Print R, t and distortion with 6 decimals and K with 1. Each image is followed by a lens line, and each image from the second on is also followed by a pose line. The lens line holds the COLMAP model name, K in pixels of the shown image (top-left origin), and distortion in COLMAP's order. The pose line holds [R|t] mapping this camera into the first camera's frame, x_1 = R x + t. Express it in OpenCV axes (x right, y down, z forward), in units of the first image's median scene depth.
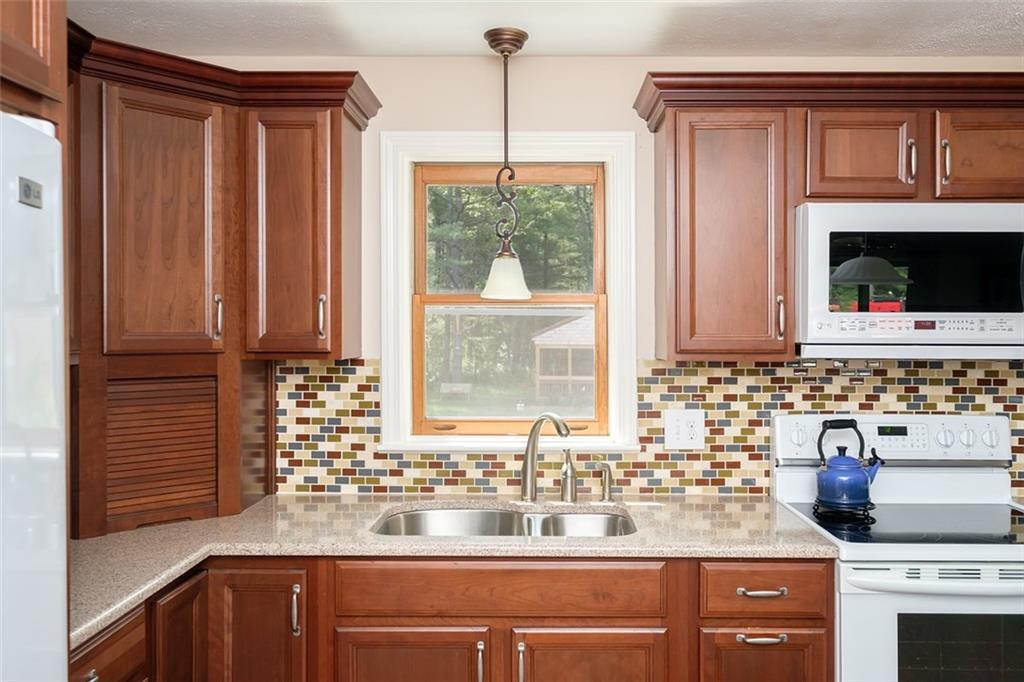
lens RADIAL K [[807.4, 0, 513.8], [0, 807.4, 338.1], [0, 0, 1]] dist [0.001418, 0.001629]
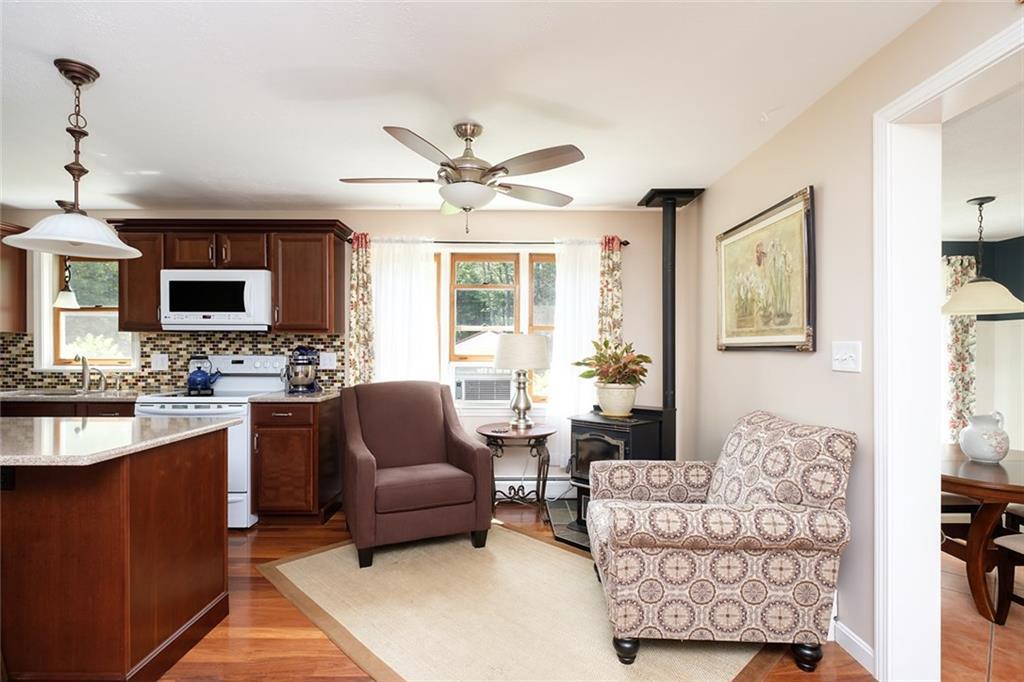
lens RADIAL K [[520.8, 0, 509.0], [0, 520.8, 345.7], [0, 0, 1]] dist [-0.001678, -0.000167]
pose [[0.999993, -0.001665, 0.003231, 1.259581], [0.001699, 0.999943, -0.010517, 0.081434], [-0.003214, 0.010522, 0.999939, -0.574604]]
